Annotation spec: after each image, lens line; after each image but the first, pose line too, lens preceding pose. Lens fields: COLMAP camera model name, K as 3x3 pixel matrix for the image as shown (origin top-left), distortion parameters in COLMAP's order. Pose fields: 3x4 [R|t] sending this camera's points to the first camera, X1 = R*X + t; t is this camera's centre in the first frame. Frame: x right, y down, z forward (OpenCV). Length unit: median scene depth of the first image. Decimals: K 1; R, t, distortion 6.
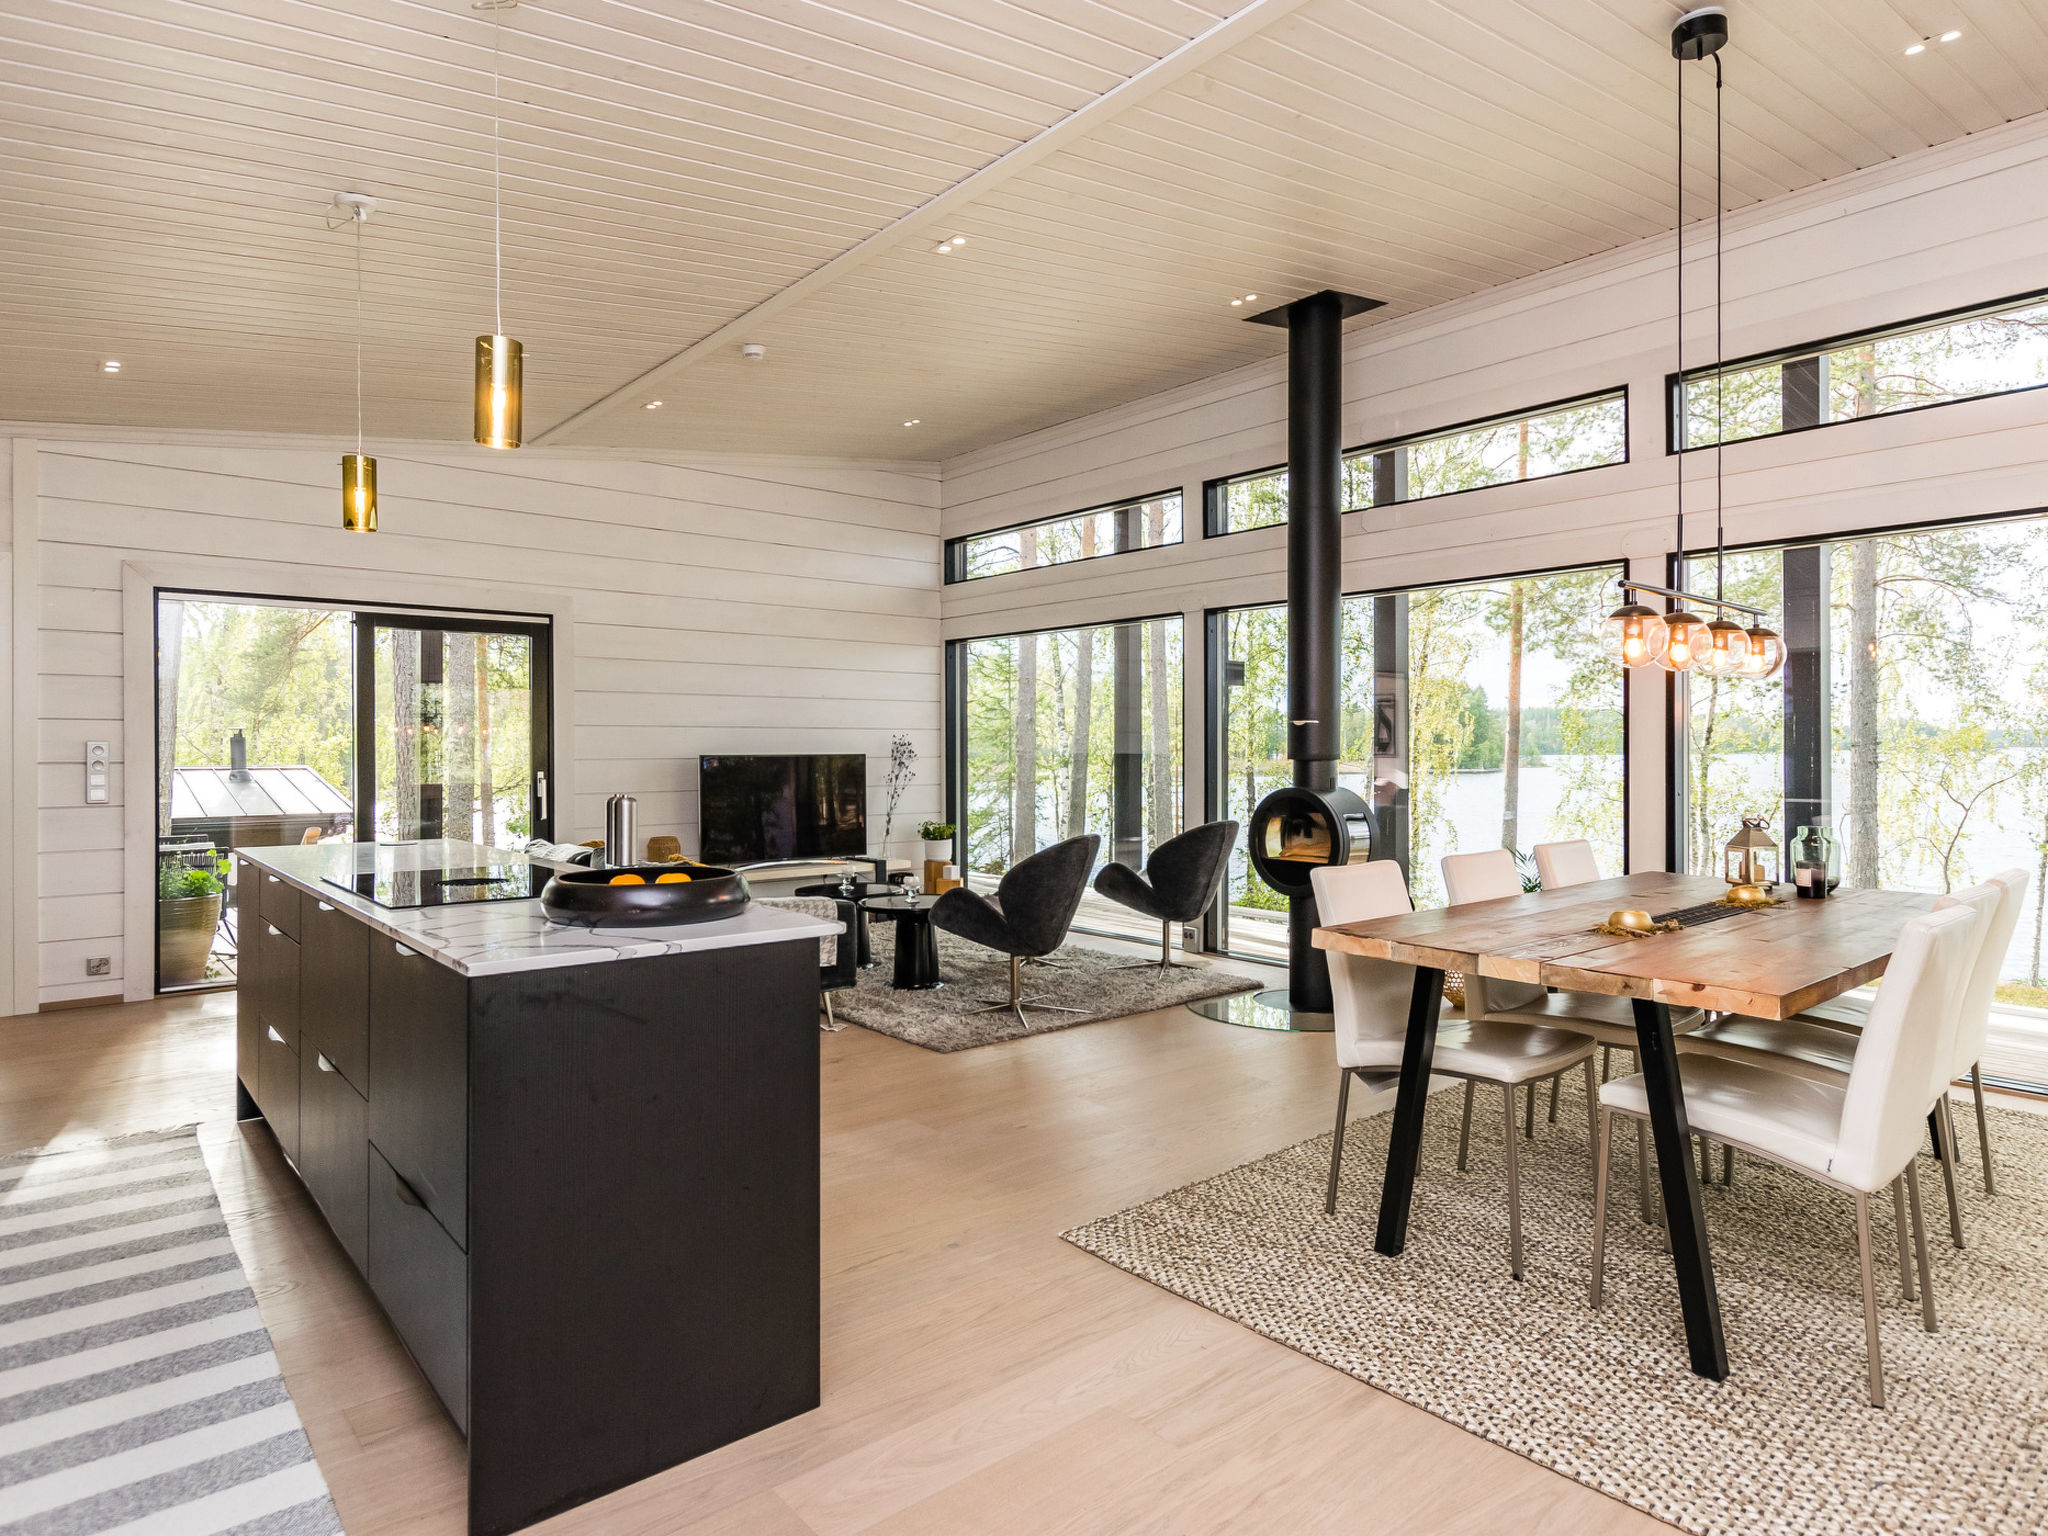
lens RADIAL K [[1168.7, 0, 1026.4], [0, 1168.7, 752.9], [0, 0, 1]] dist [0.000546, 0.003132]
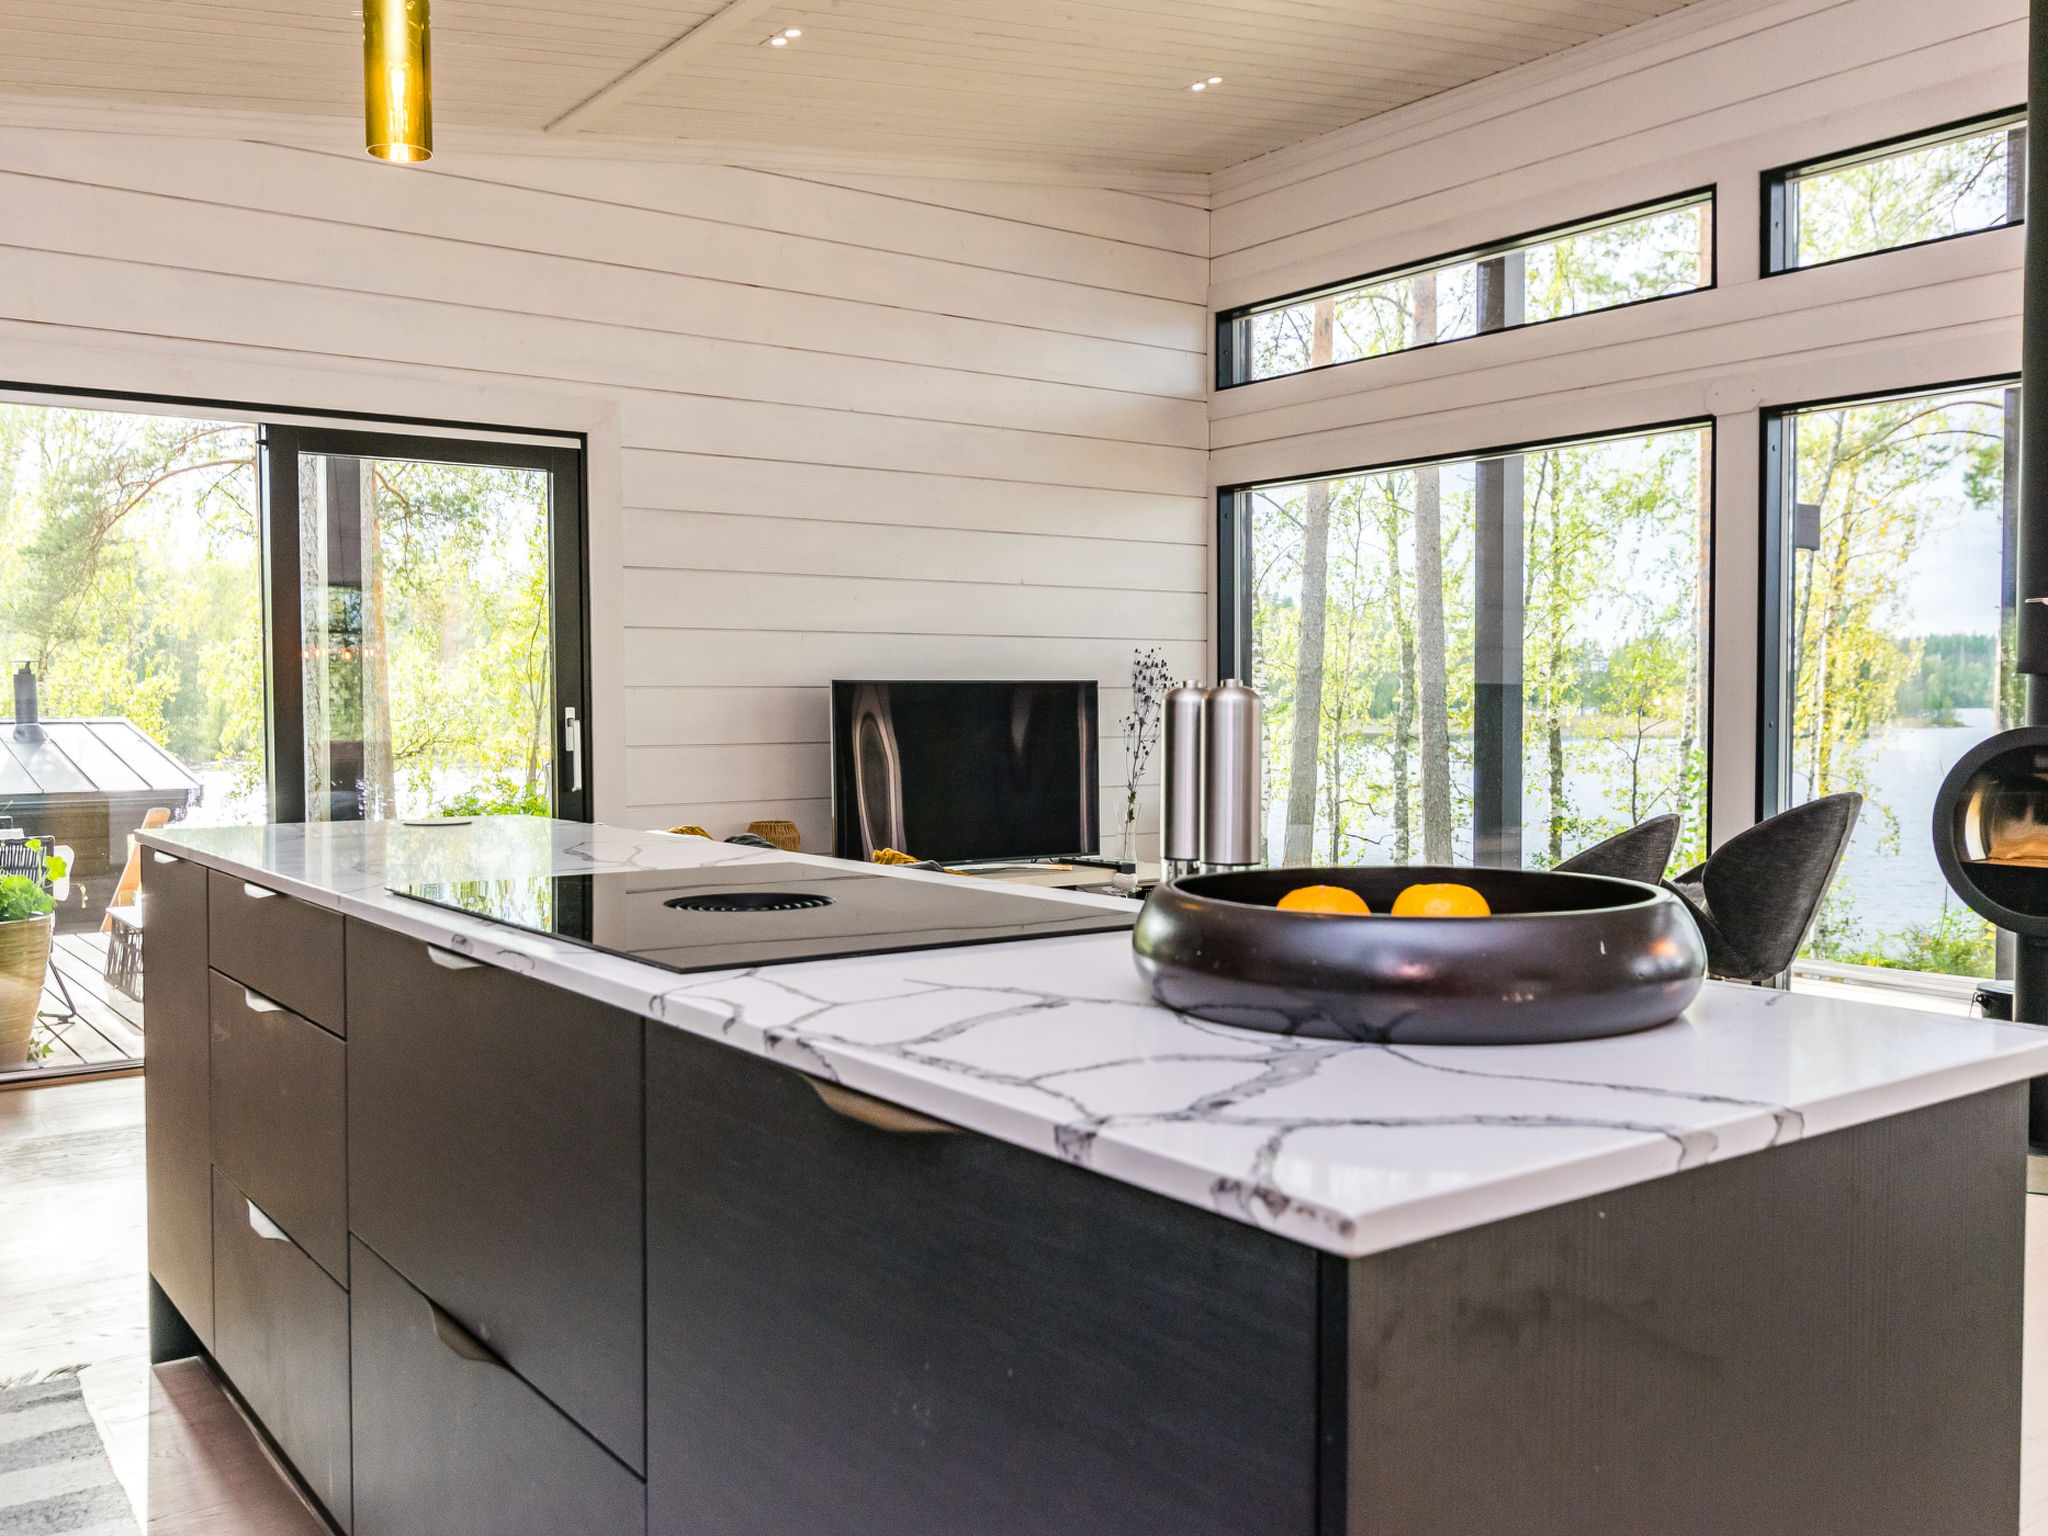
lens RADIAL K [[1765.2, 0, 1024.0], [0, 1765.2, 768.0], [0, 0, 1]] dist [-0.002084, -0.009468]
pose [[0.997630, 0.001110, -0.068794, -0.117170], [0.001305, 0.999384, 0.035057, 0.013966], [0.068791, -0.035064, 0.997015, 0.130666]]
